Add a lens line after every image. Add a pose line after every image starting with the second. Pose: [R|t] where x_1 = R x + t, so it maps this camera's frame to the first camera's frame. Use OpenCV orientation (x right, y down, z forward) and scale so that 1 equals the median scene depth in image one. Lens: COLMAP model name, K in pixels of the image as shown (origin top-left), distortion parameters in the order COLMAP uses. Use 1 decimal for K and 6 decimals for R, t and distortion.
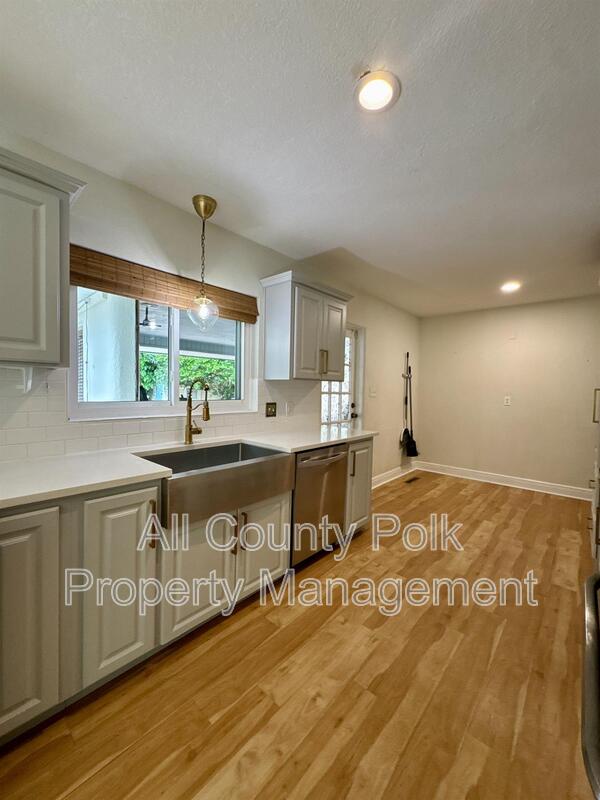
lens RADIAL K [[320.4, 0, 300.4], [0, 320.4, 399.8], [0, 0, 1]] dist [-0.005367, 0.001013]
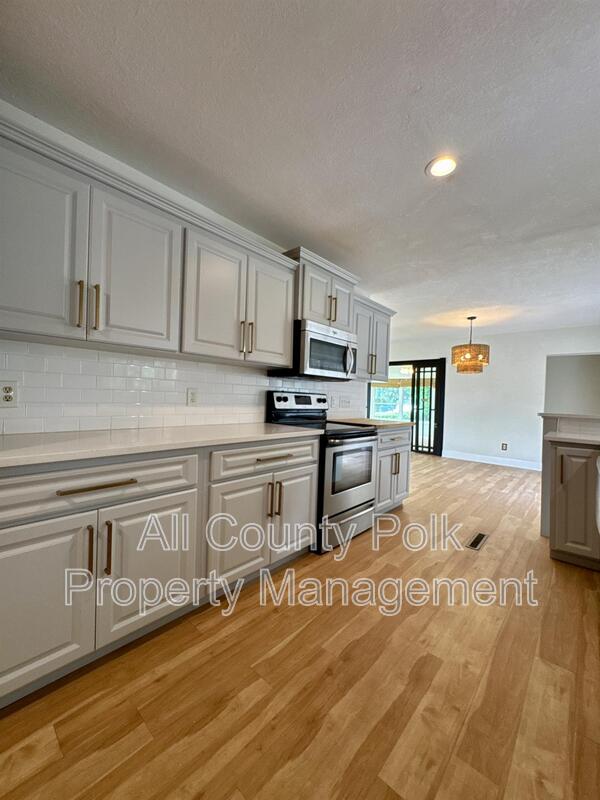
lens RADIAL K [[321.2, 0, 300.0], [0, 321.2, 400.0], [0, 0, 1]] dist [-0.005819, 0.000014]
pose [[-0.998517, -0.054411, 0.001602, 0.460455], [-0.054303, 0.997724, 0.039971, 0.032031], [-0.003773, 0.039825, -0.999200, 1.395987]]
